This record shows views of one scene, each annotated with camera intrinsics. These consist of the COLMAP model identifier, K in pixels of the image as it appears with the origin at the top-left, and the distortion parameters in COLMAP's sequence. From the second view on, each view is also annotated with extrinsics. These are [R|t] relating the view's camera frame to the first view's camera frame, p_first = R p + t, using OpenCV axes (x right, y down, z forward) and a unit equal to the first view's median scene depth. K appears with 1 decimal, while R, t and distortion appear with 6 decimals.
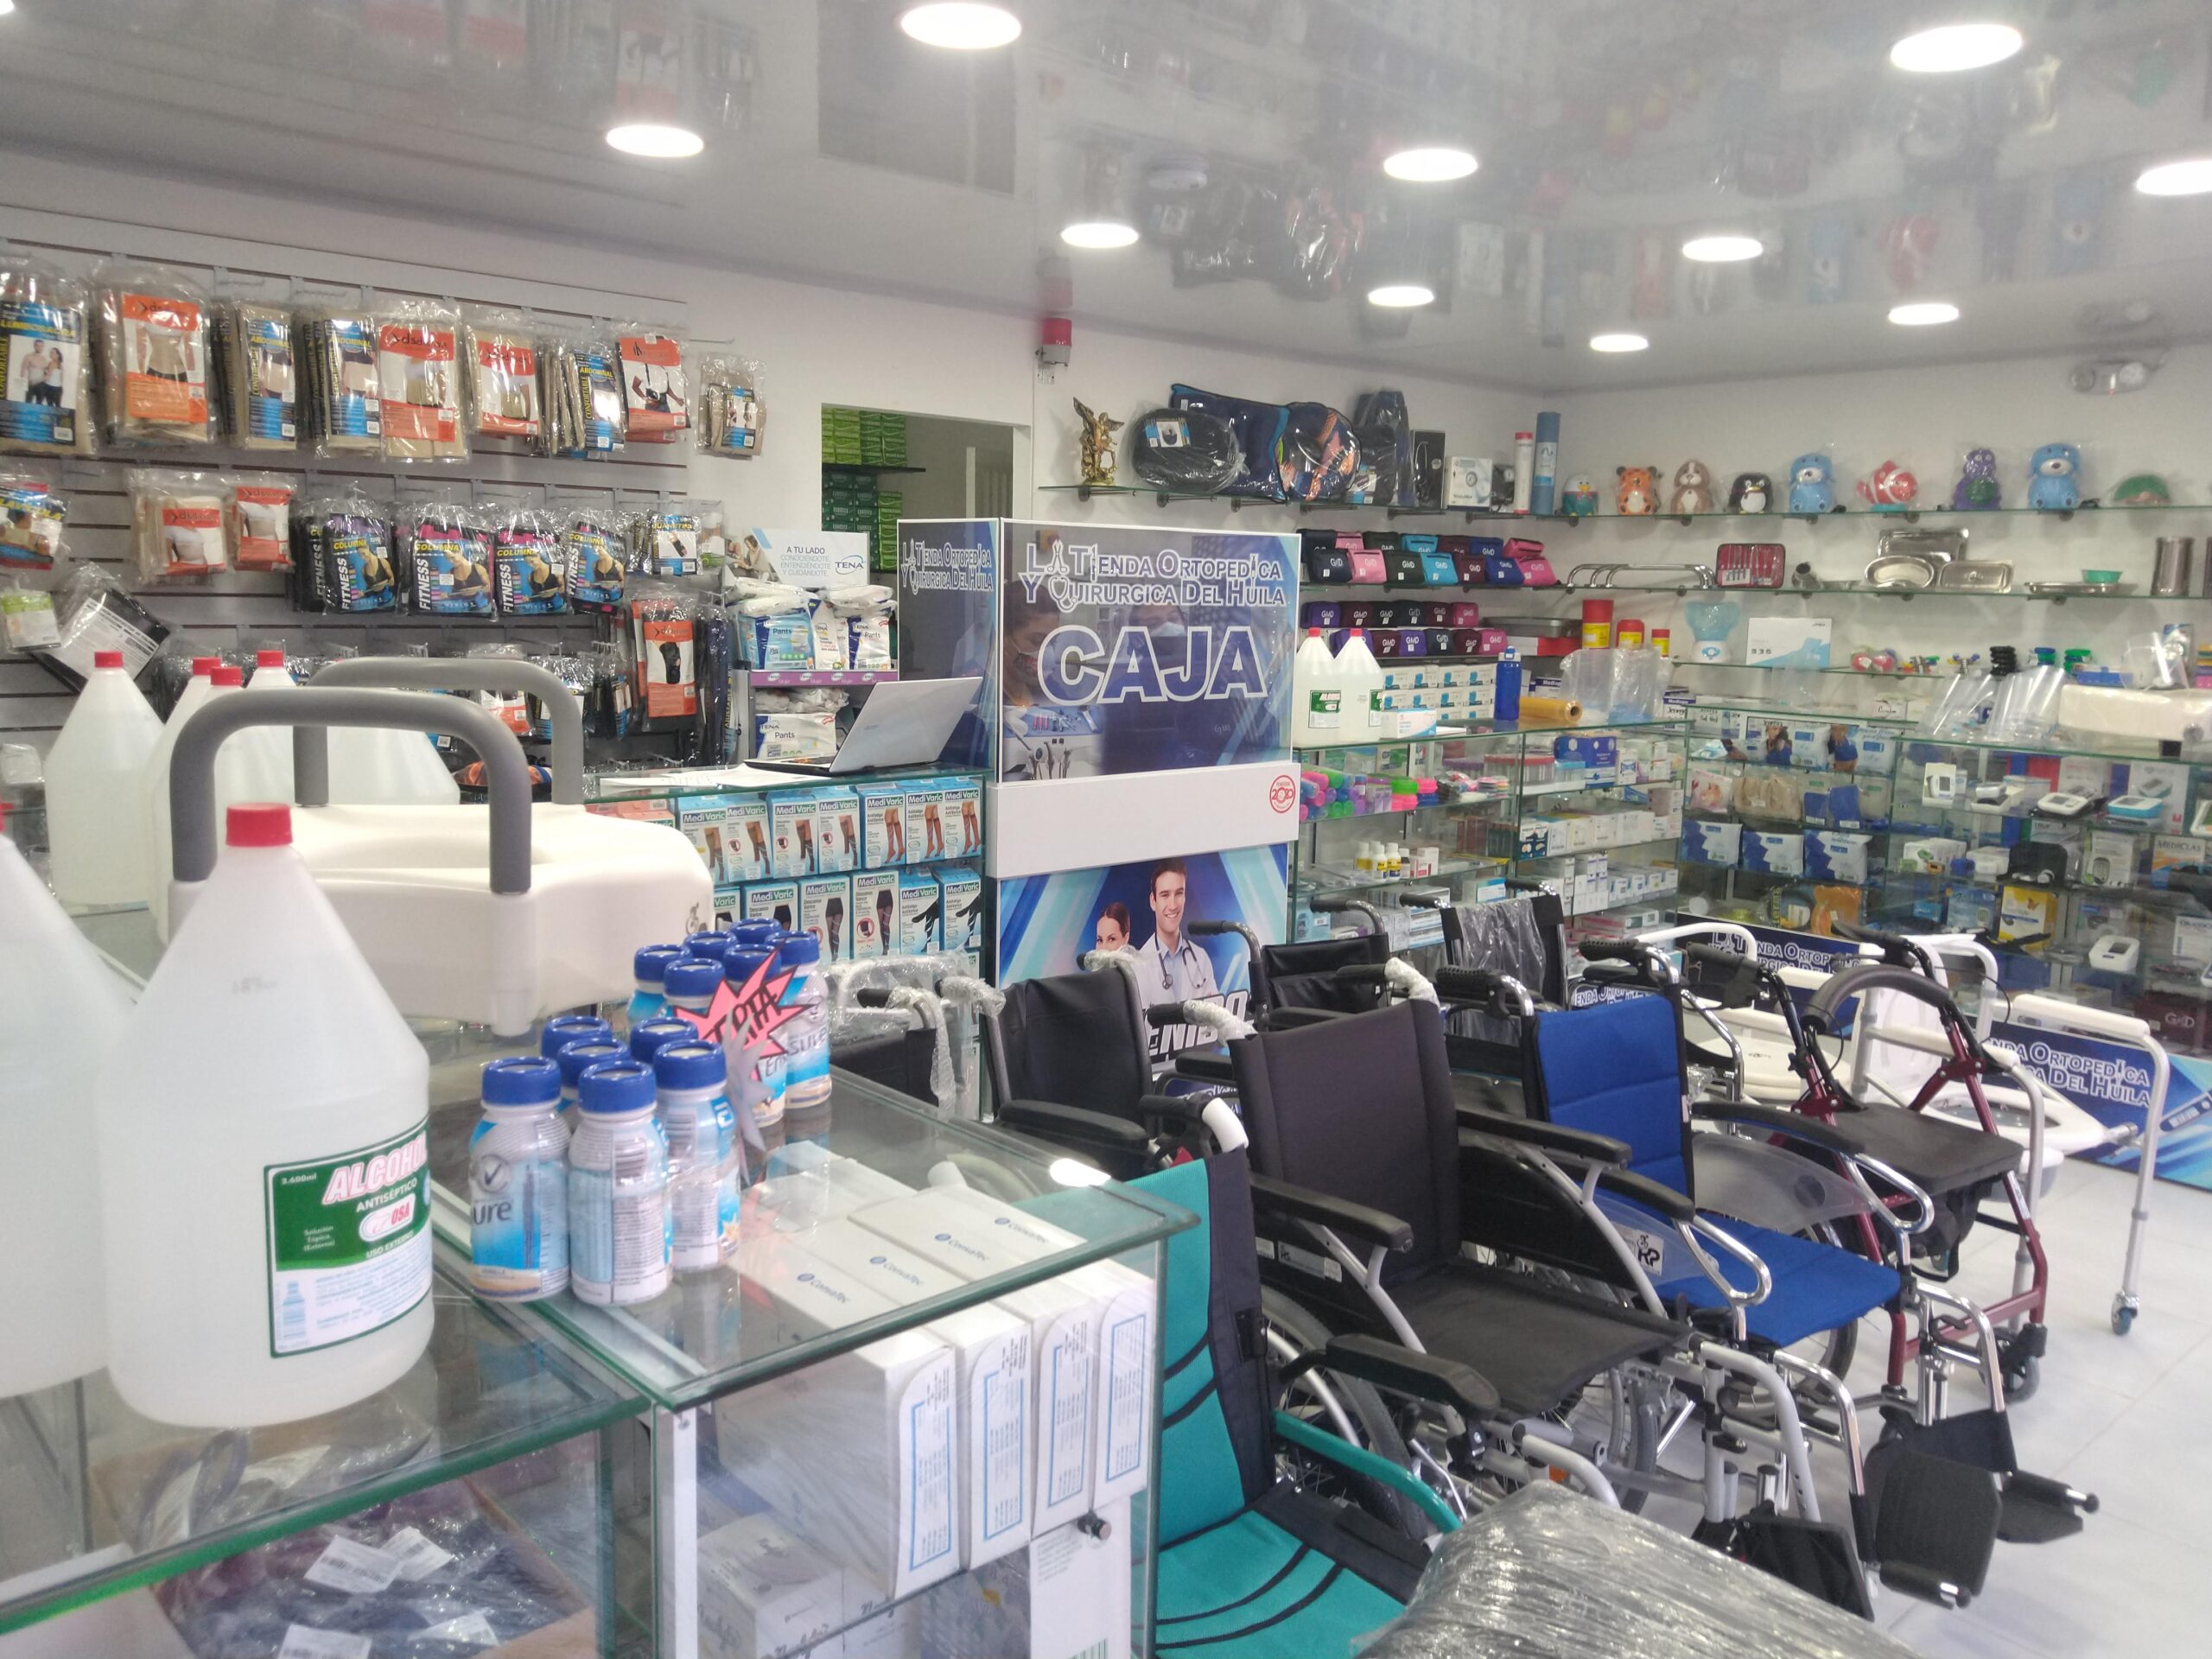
lens RADIAL K [[1702.6, 0, 1117.8], [0, 1702.6, 830.5], [0, 0, 1]] dist [0.084700, -0.176652]
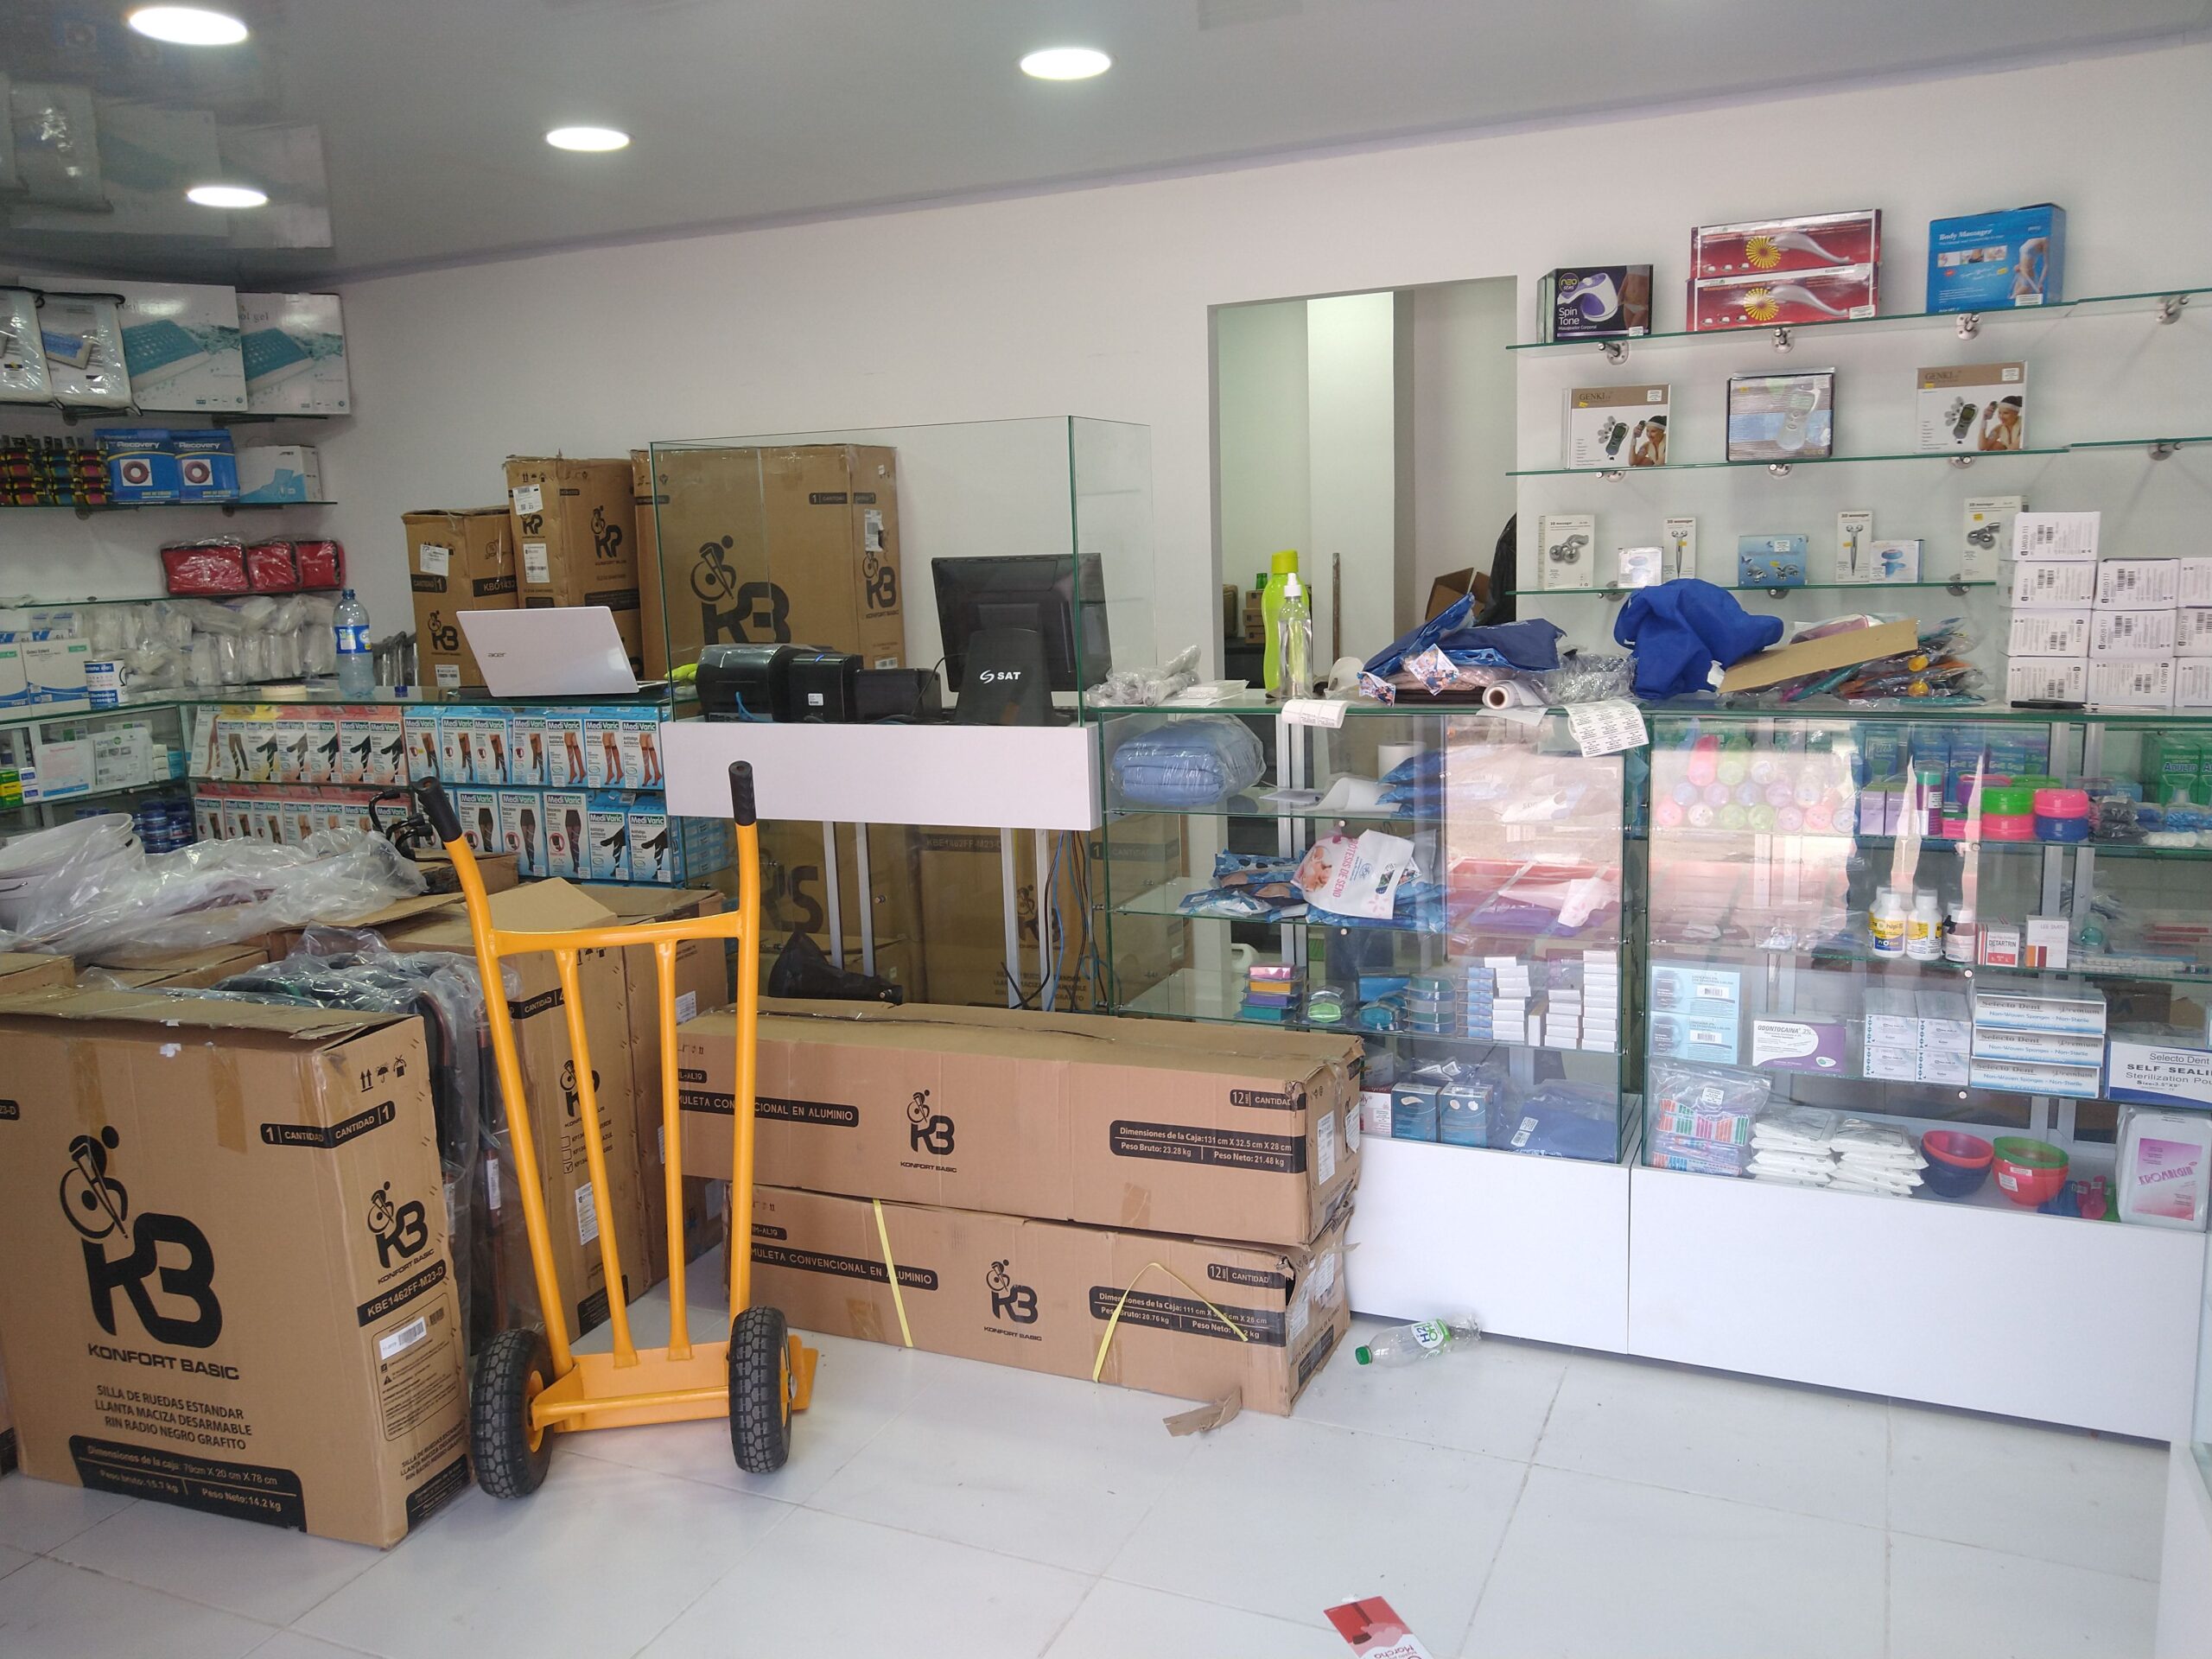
lens RADIAL K [[1724.7, 0, 1138.5], [0, 1724.7, 812.7], [0, 0, 1]] dist [0.038012, -0.053485]
pose [[0.396303, 0.109475, -0.911570, 0.853579], [-0.086645, 0.992894, 0.081573, -0.070645], [0.914022, 0.046655, 0.402972, 0.779020]]
